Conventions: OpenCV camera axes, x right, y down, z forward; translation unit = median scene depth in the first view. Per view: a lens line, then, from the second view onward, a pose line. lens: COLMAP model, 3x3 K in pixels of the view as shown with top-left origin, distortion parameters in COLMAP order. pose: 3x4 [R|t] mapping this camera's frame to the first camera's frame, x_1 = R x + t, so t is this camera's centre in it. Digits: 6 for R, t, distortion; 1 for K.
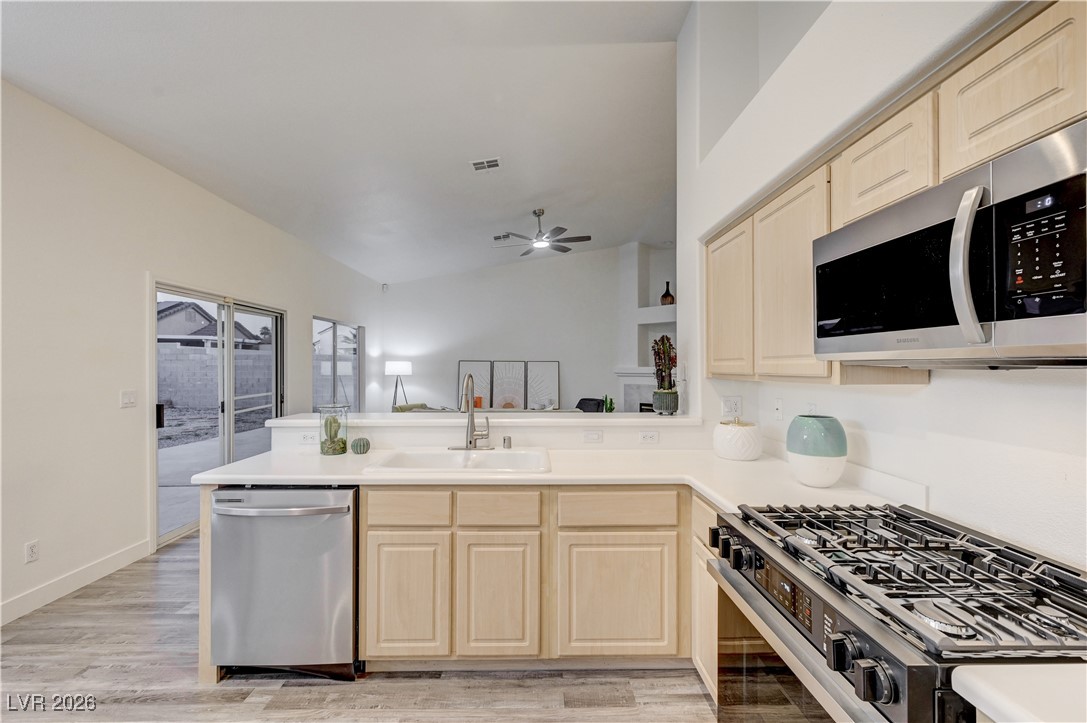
lens RADIAL K [[455.8, 0, 546.2], [0, 455.8, 366.6], [0, 0, 1]] dist [0.001294, 0.000219]
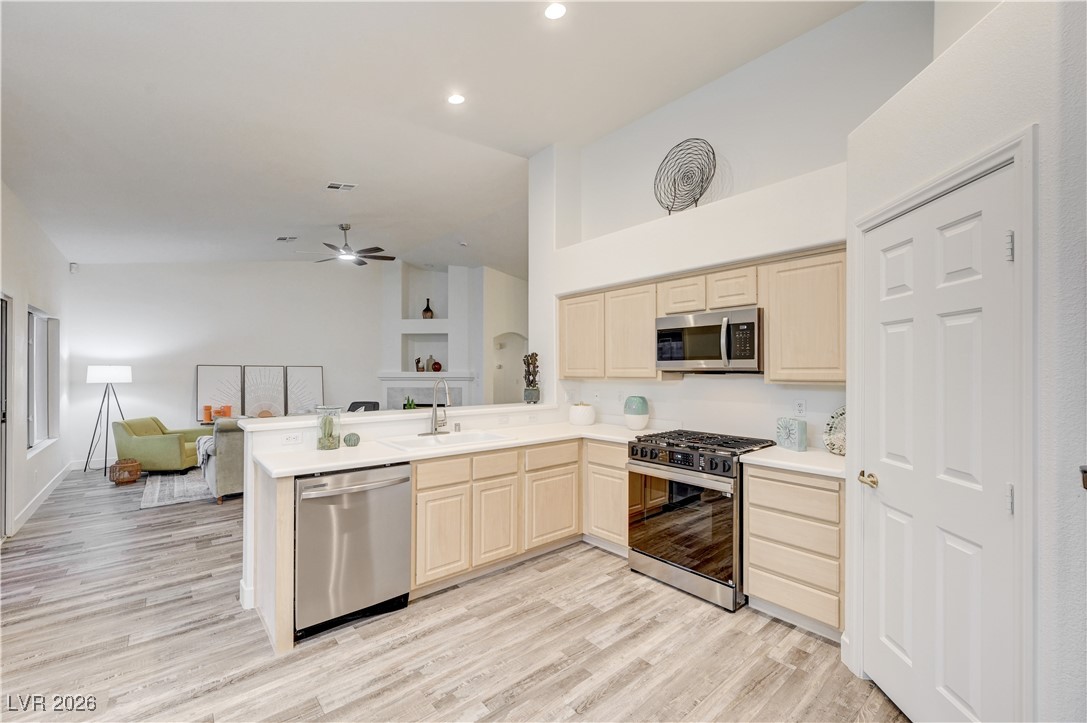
lens RADIAL K [[446.6, 0, 544.0], [0, 446.6, 368.5], [0, 0, 1]] dist [-0.001092, -0.000018]
pose [[0.769650, 0.002329, 0.638462, -0.763341], [0.000745, 0.999989, -0.004547, -0.007385], [-0.638466, 0.003975, 0.769640, -0.221926]]
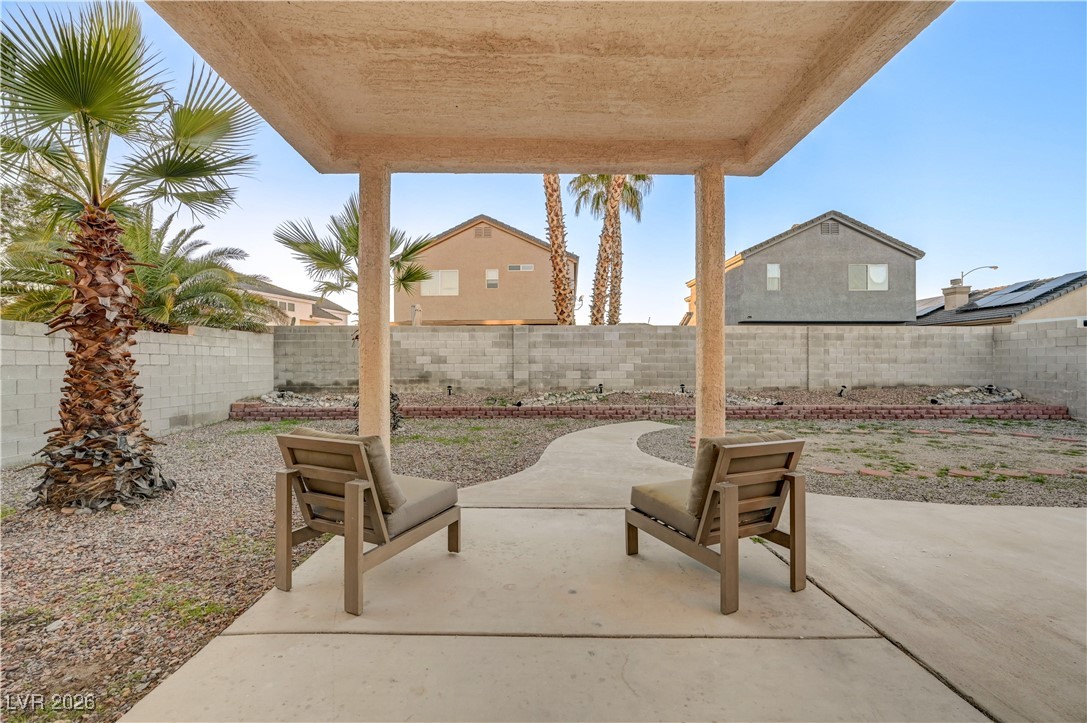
lens RADIAL K [[439.1, 0, 543.6], [0, 439.1, 364.9], [0, 0, 1]] dist [-0.001522, -0.000179]
pose [[-0.010426, -0.004479, -0.999936, -1.162862], [0.001962, 0.999988, -0.004499, 0.087251], [0.999944, -0.002008, -0.010417, 1.602902]]
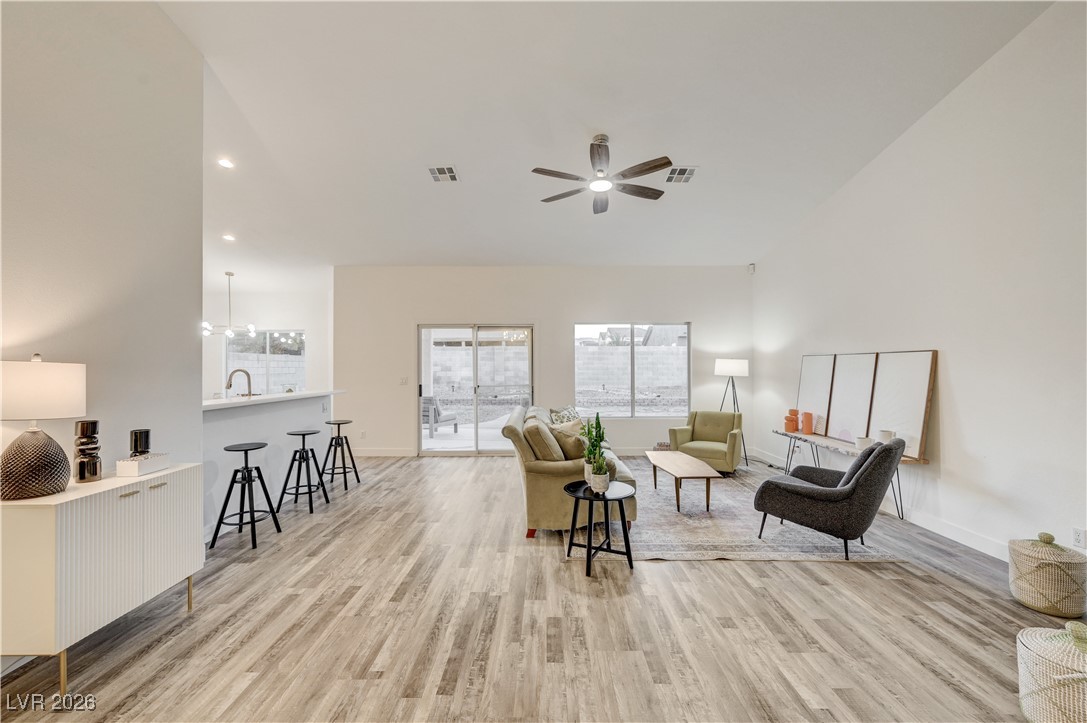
lens RADIAL K [[461.6, 0, 543.7], [0, 461.6, 365.0], [0, 0, 1]] dist [-0.000286, -0.000054]
pose [[-0.024201, -0.008075, -0.999674, 1.611391], [0.003293, 0.999961, -0.008157, 0.016823], [0.999702, -0.003490, -0.024174, 2.201706]]
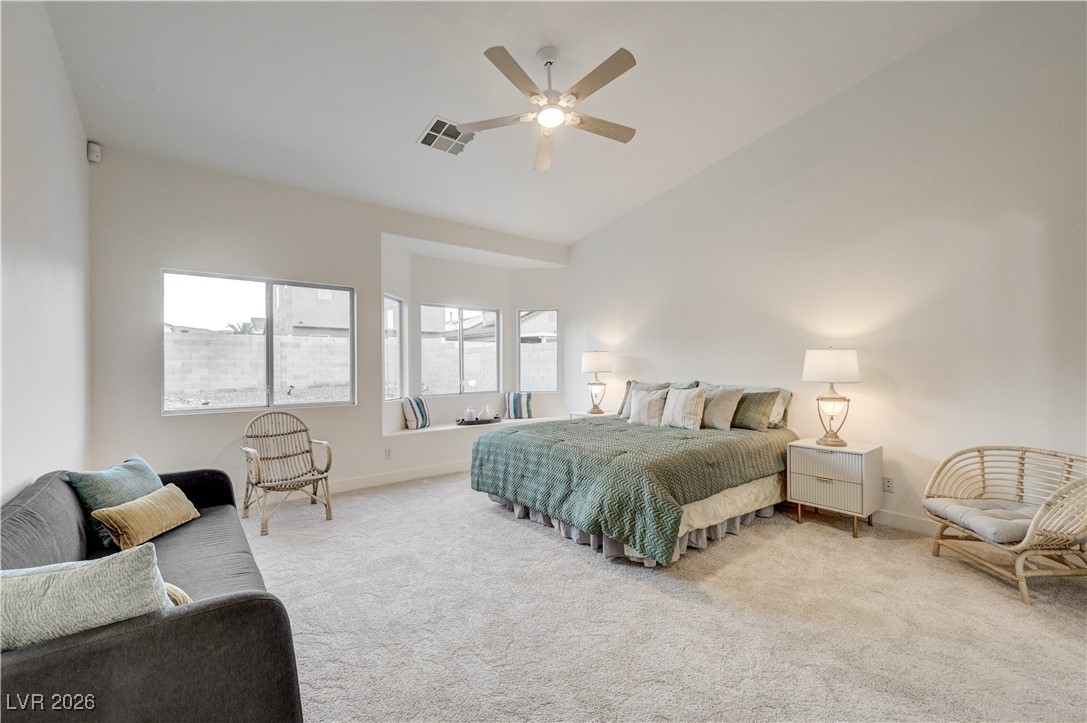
lens RADIAL K [[449.3, 0, 546.5], [0, 449.3, 363.1], [0, 0, 1]] dist [0.000207, 0.000041]
pose [[0.612385, -0.006871, -0.790530, 0.641813], [0.007023, 0.999970, -0.003251, 0.046028], [0.790528, -0.003561, 0.612415, 3.655360]]
